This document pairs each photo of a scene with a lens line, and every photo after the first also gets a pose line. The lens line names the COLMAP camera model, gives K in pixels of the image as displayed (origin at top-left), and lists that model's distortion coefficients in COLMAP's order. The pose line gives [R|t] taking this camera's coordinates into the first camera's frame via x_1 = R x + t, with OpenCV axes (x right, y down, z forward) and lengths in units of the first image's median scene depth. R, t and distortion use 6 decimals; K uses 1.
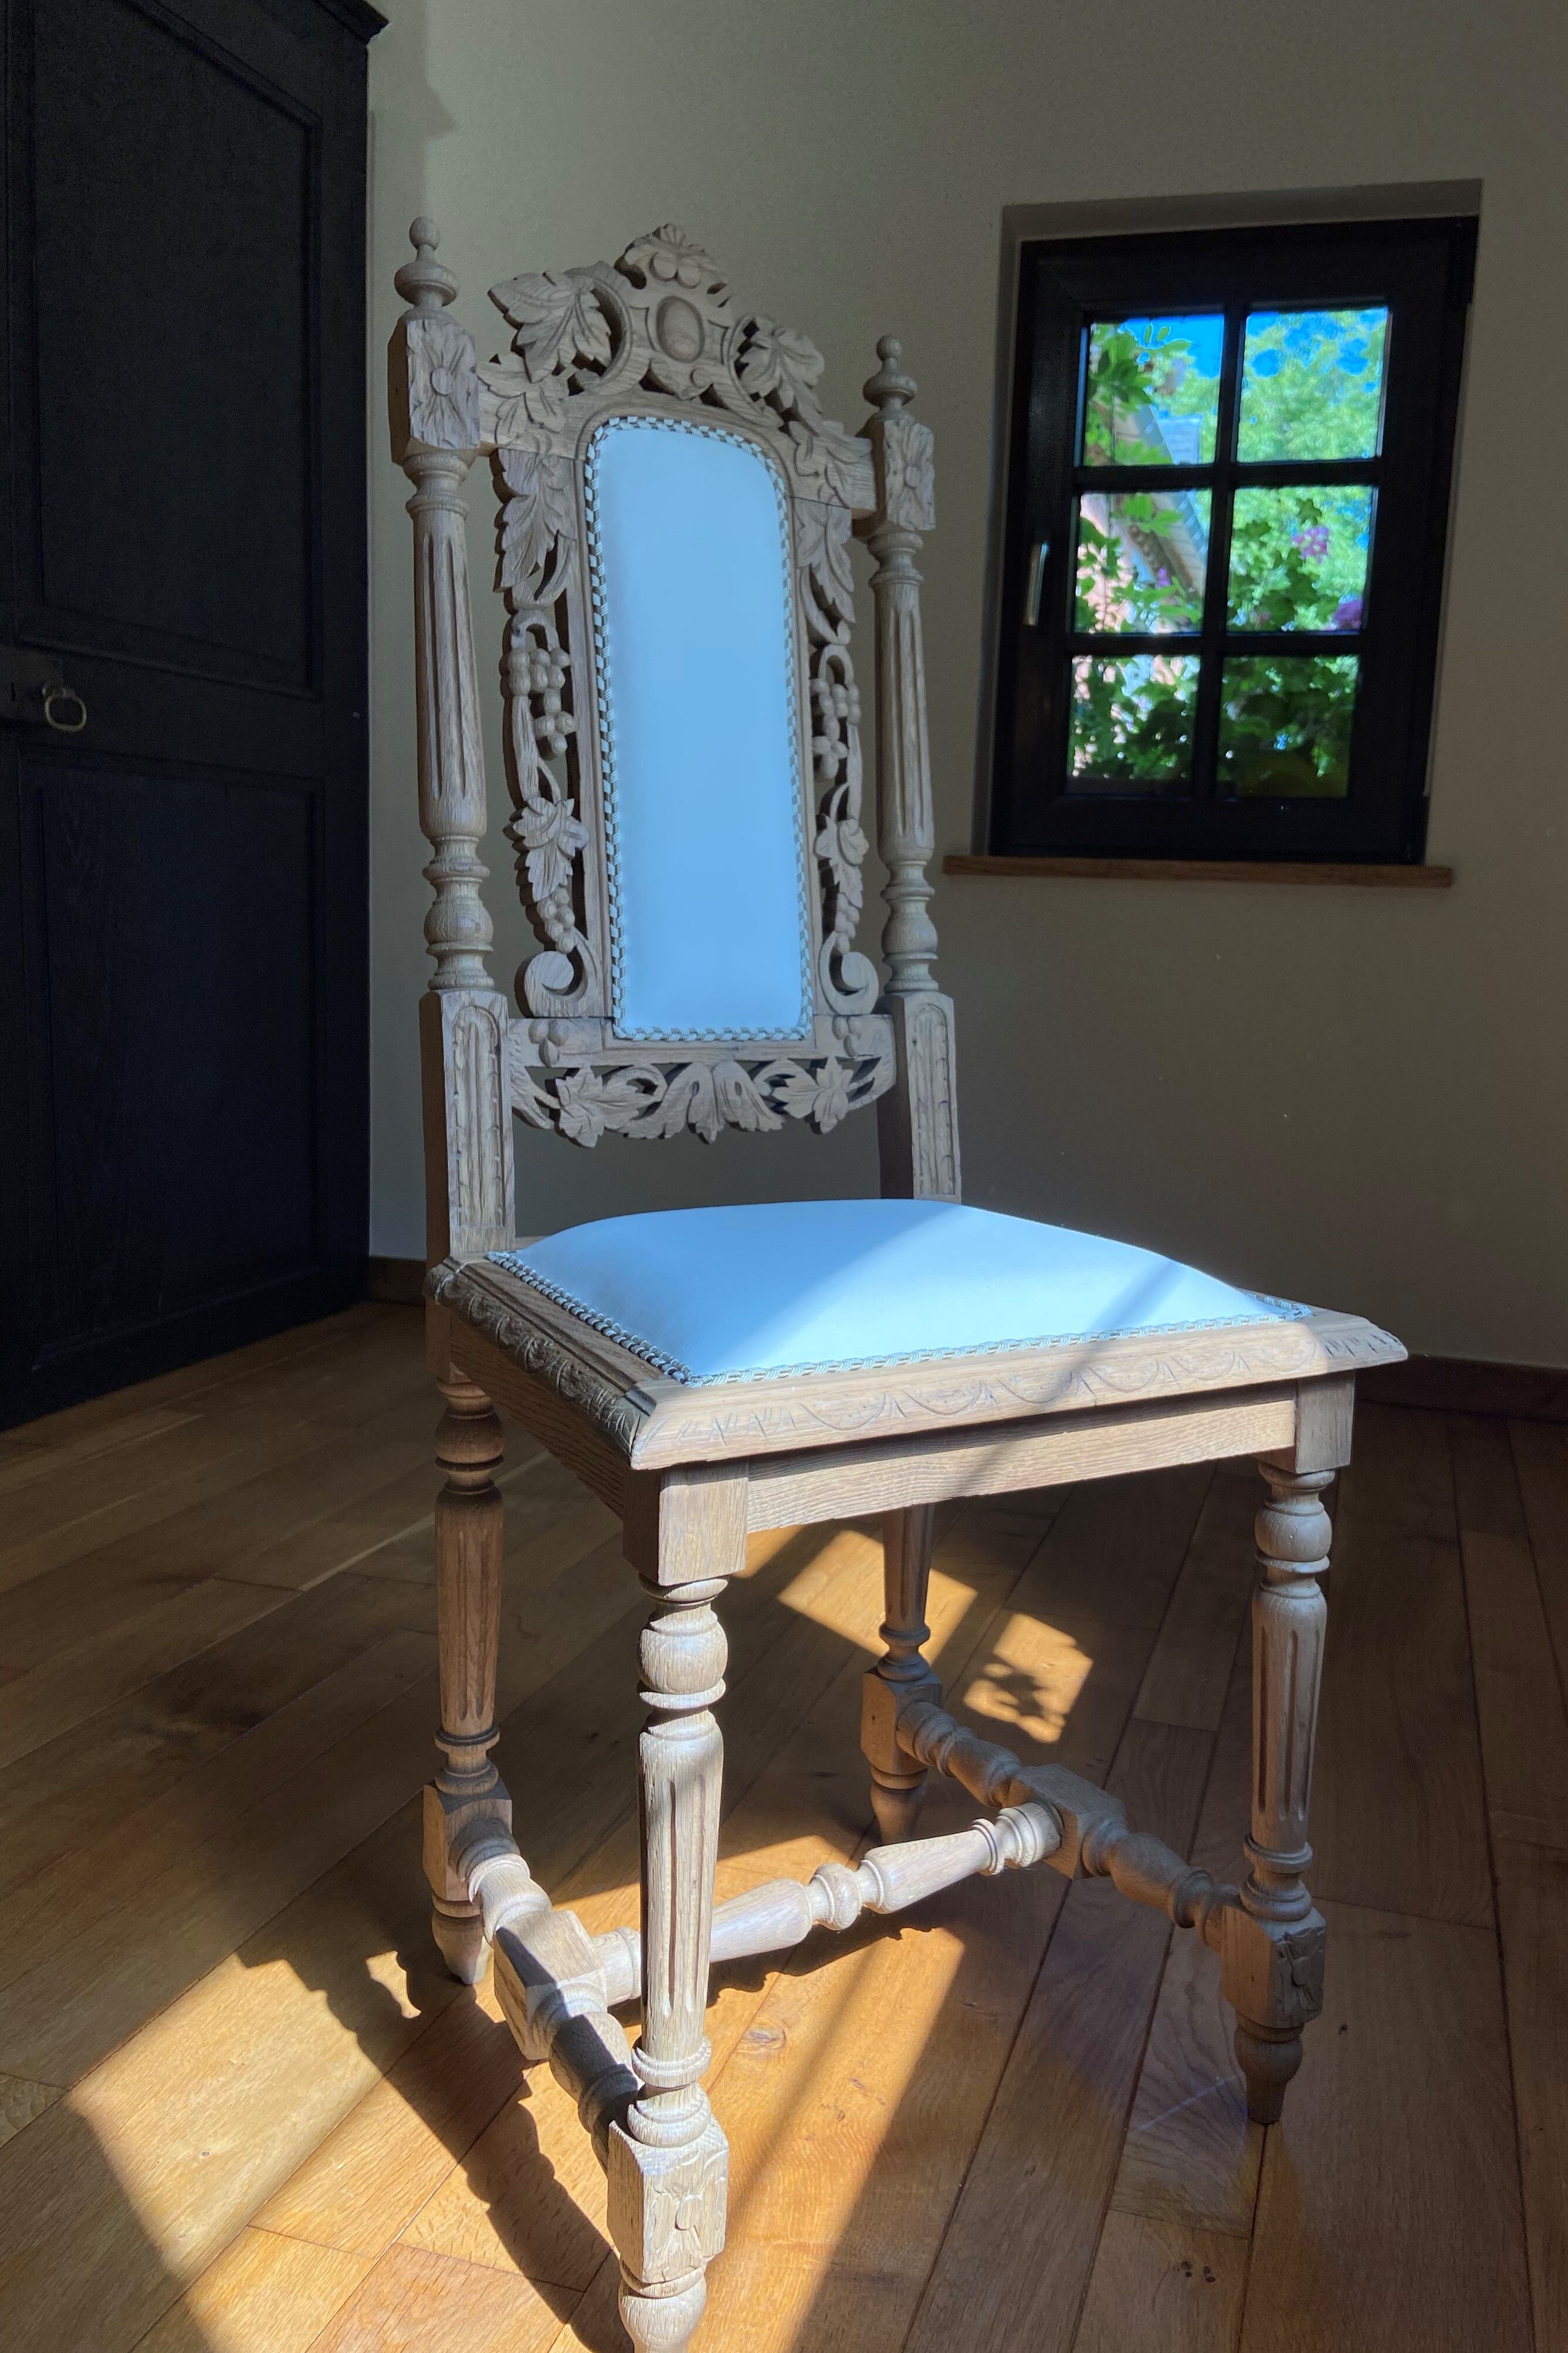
lens RADIAL K [[1581.0, 0, 802.1], [0, 1581.0, 1174.9], [0, 0, 1]] dist [0.043907, -0.001227]
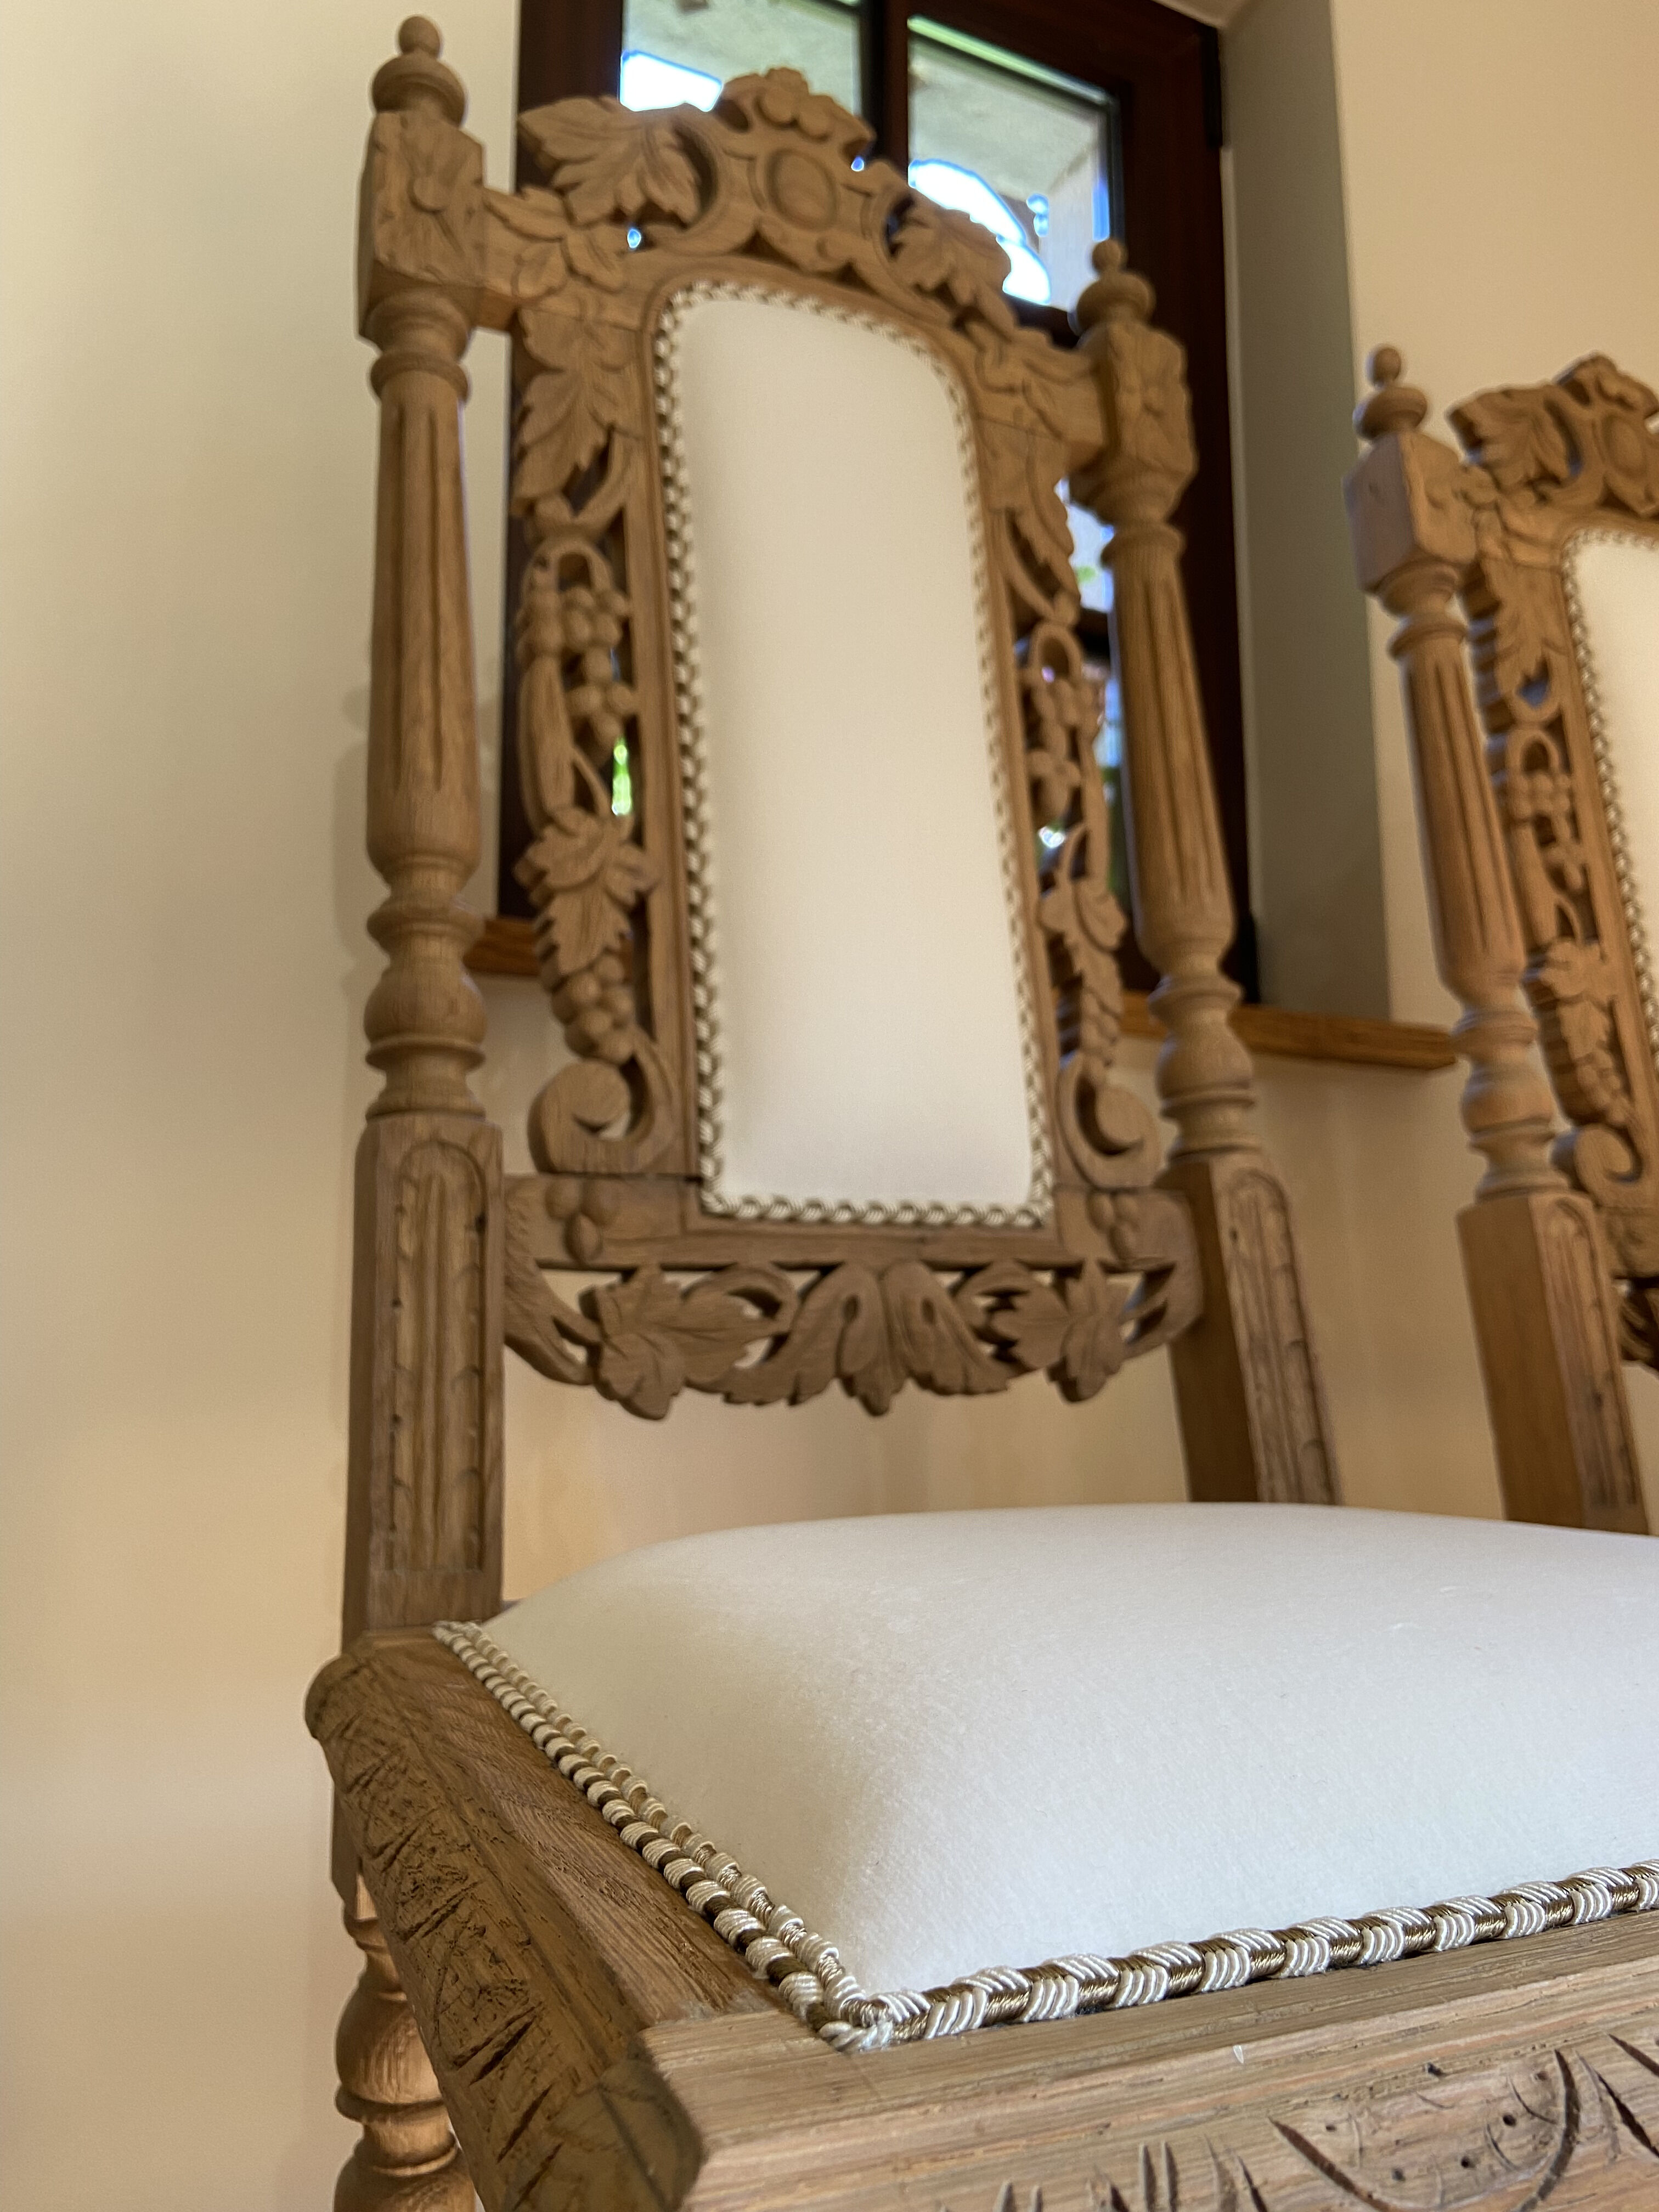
lens RADIAL K [[1673.6, 0, 825.9], [0, 1673.6, 1102.8], [0, 0, 1]] dist [0.102219, -0.125372]
pose [[0.996622, -0.043622, -0.069583, -0.033266], [0.021731, 0.957146, -0.288789, 0.045045], [0.079199, 0.286301, 0.954861, 0.429041]]
